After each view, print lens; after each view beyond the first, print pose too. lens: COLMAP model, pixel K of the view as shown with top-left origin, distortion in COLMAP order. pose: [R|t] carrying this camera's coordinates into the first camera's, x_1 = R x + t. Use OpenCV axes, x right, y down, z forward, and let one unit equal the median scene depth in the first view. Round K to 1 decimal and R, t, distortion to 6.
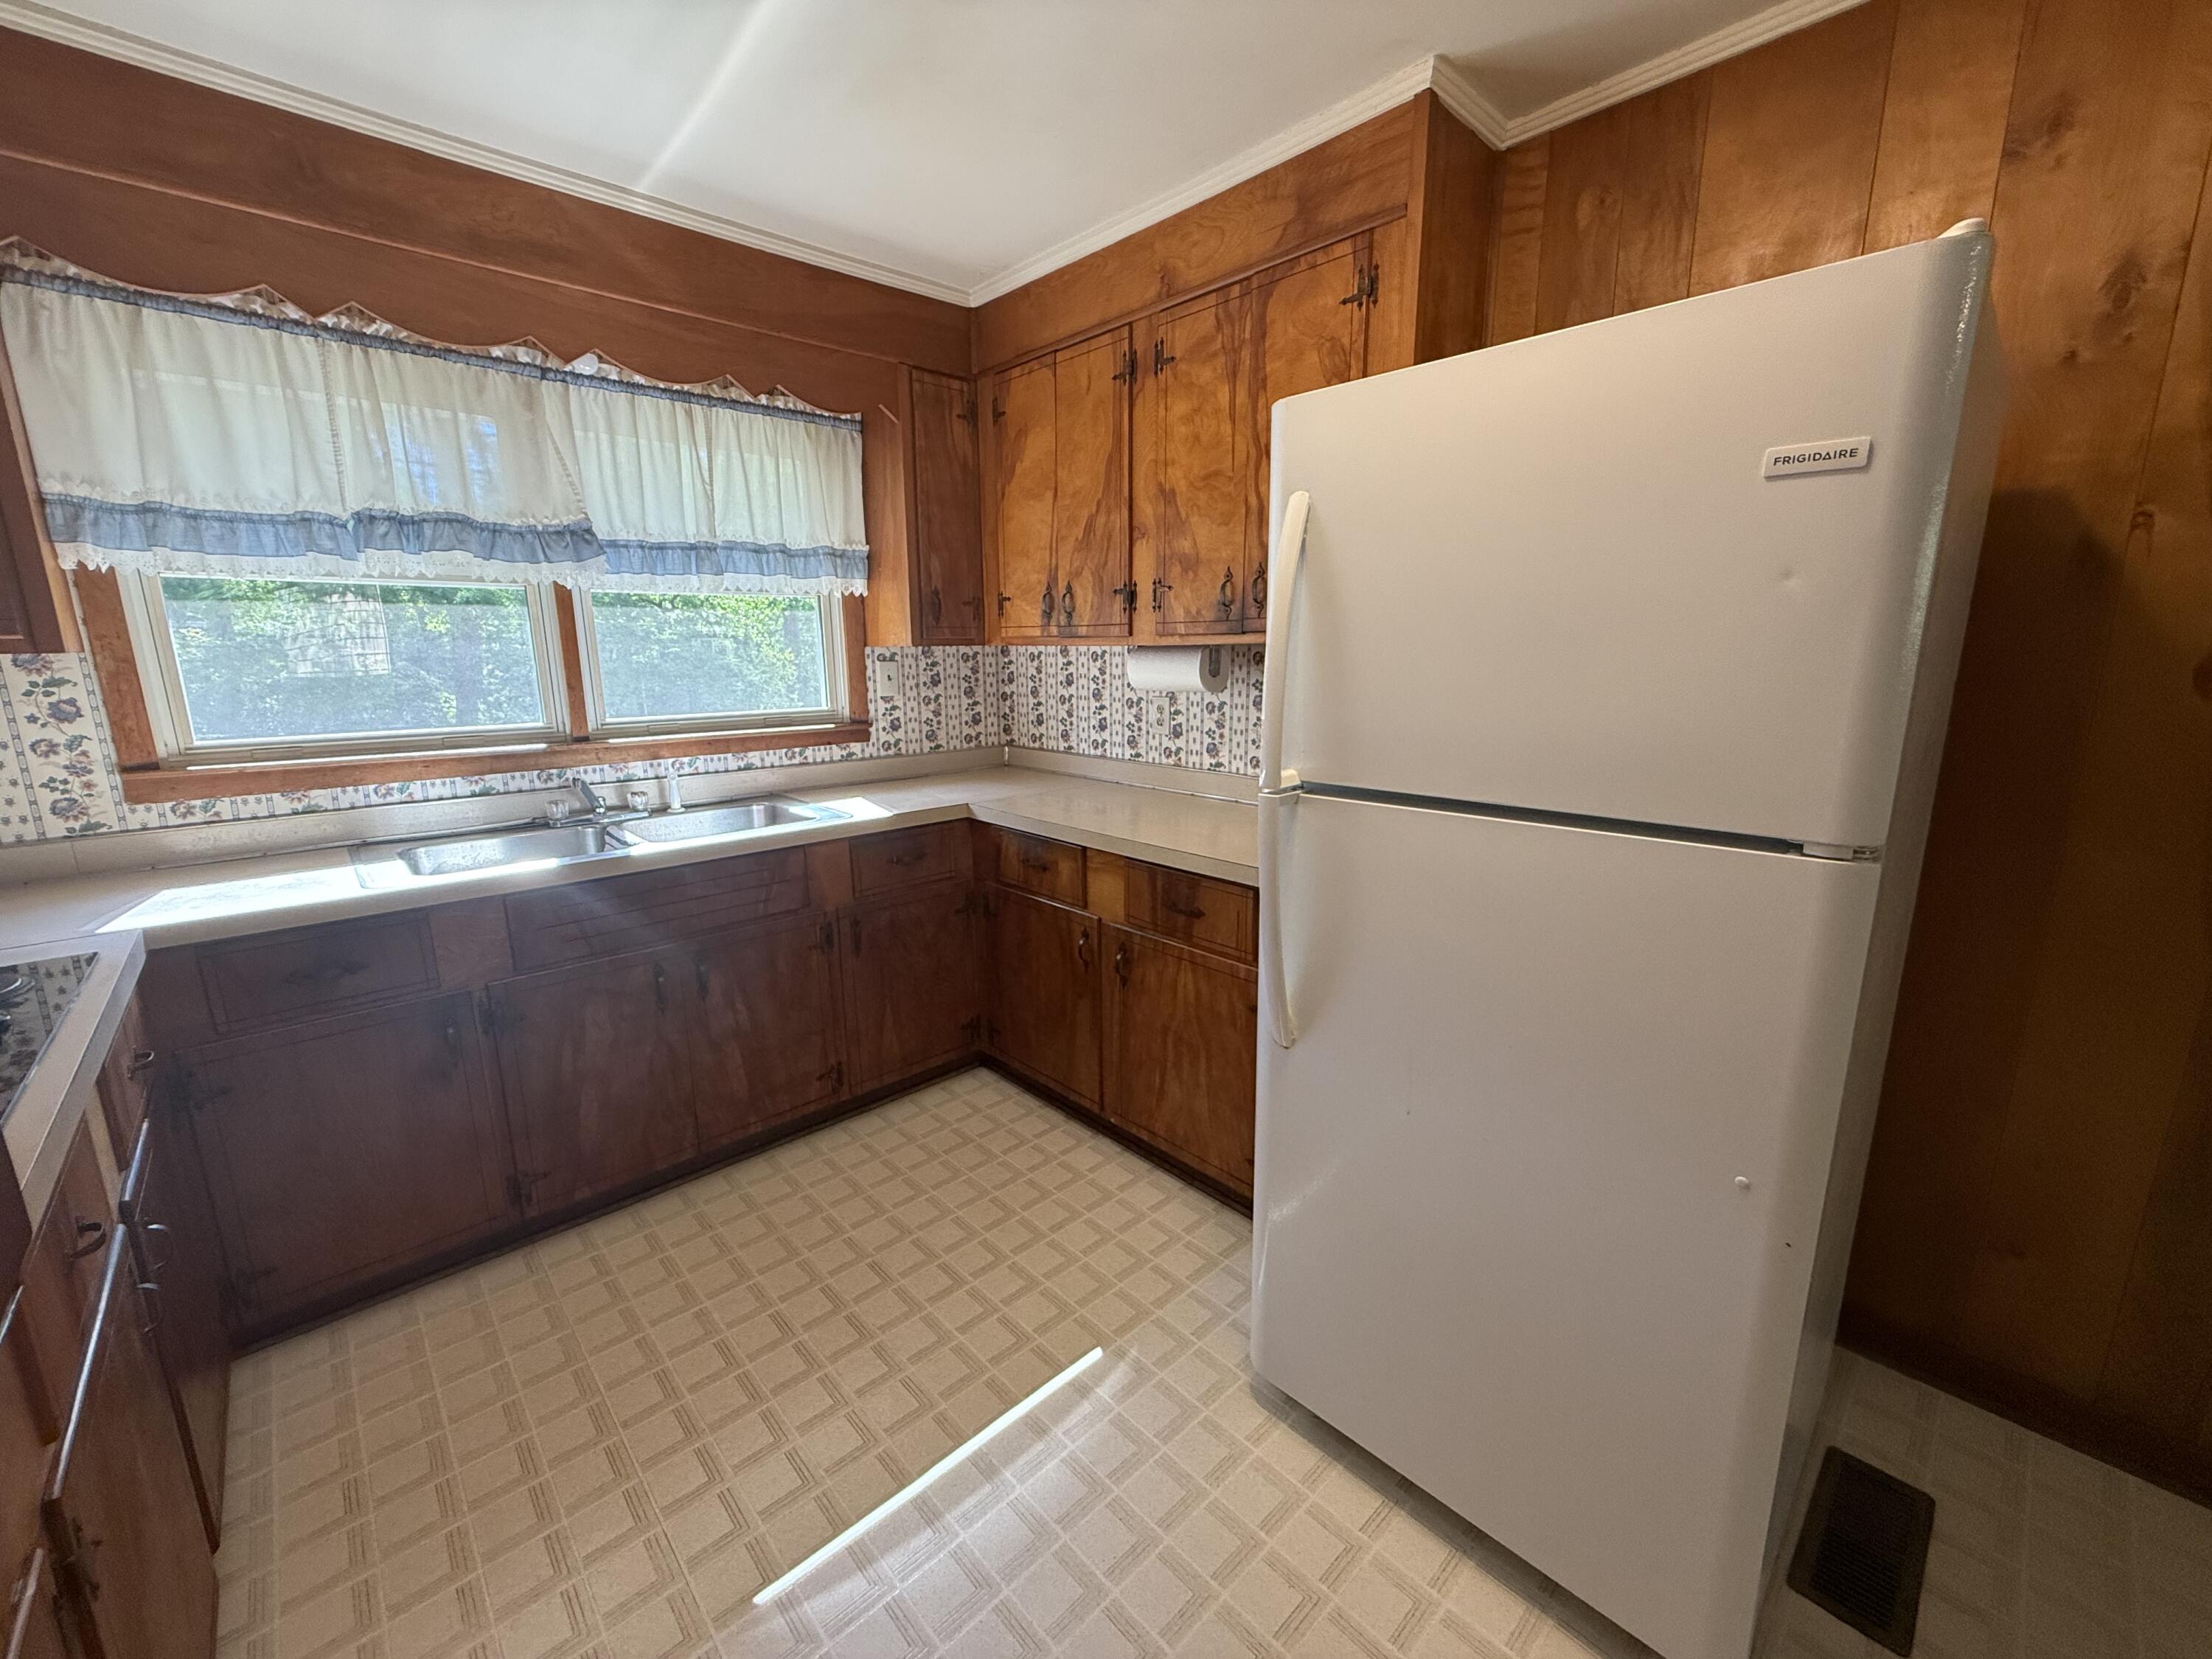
lens RADIAL K [[878.9, 0, 1106.0], [0, 878.9, 829.5], [0, 0, 1]] dist [-0.001585, 0.000122]
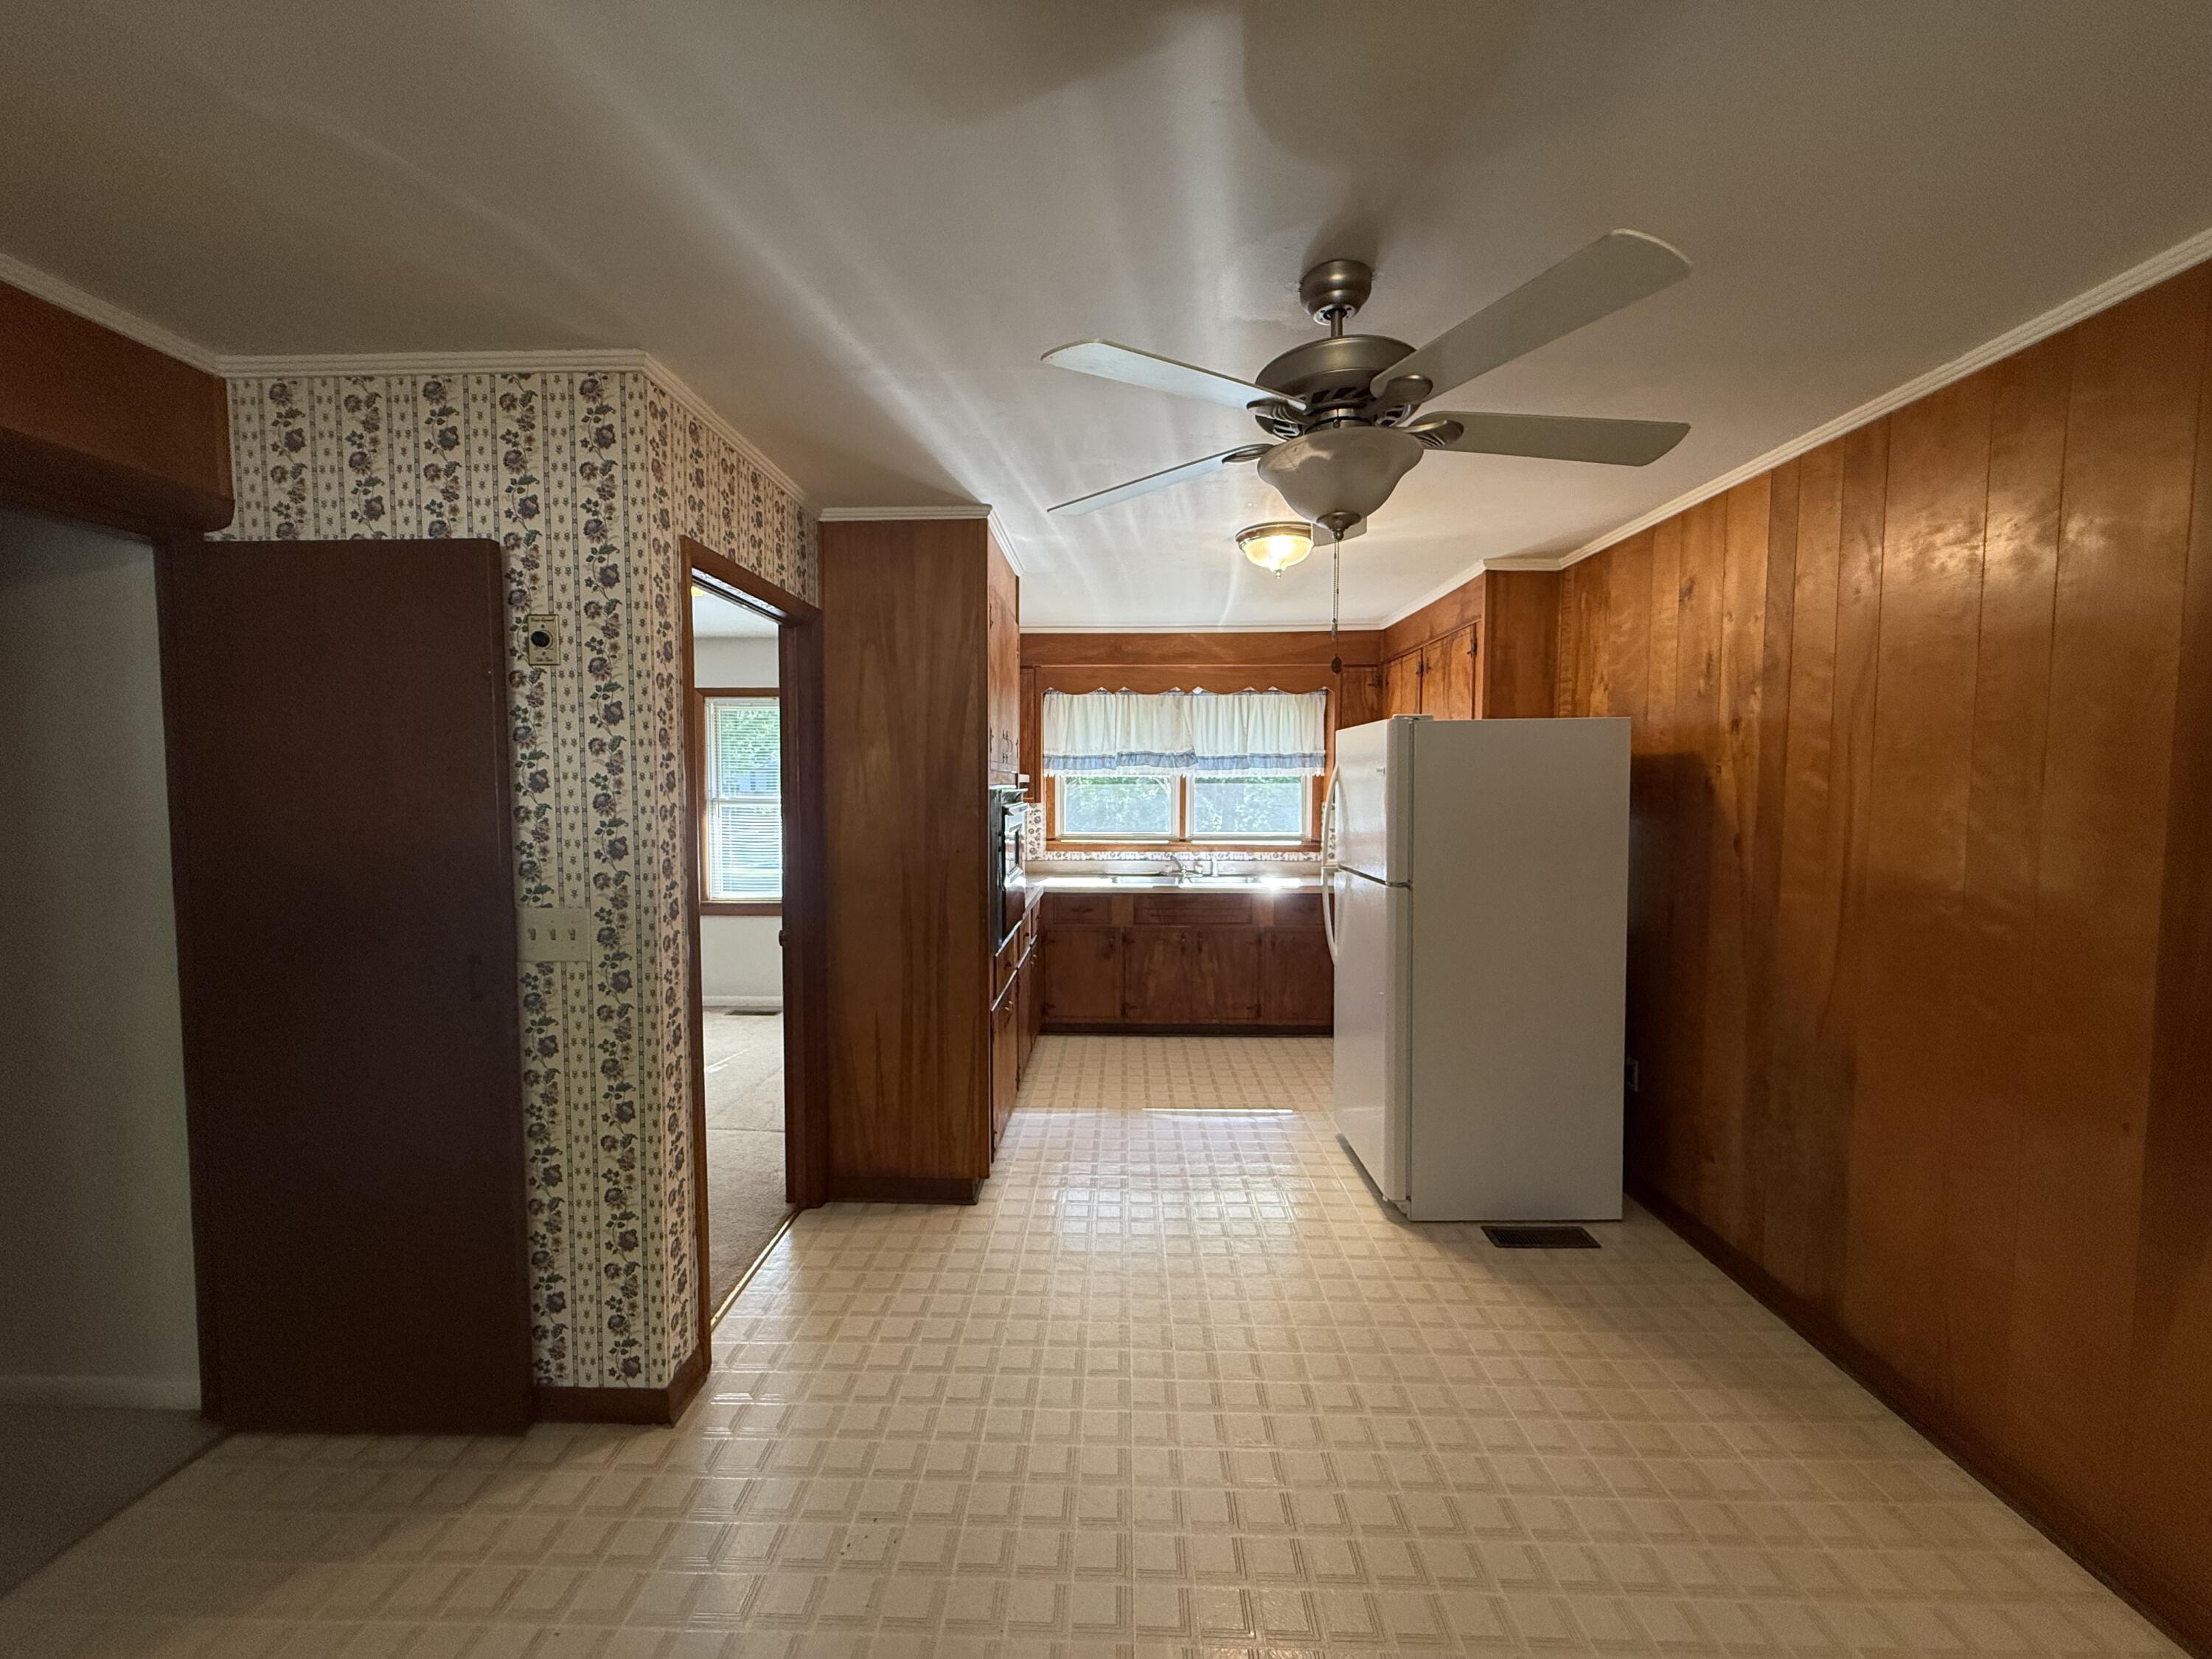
lens RADIAL K [[882.4, 0, 1102.0], [0, 882.4, 830.0], [0, 0, 1]] dist [-0.002904, -0.000011]
pose [[0.713406, 0.046515, -0.699205, 0.941911], [-0.149327, 0.984968, -0.086833, 0.111099], [0.684656, 0.166357, 0.709628, -0.854565]]
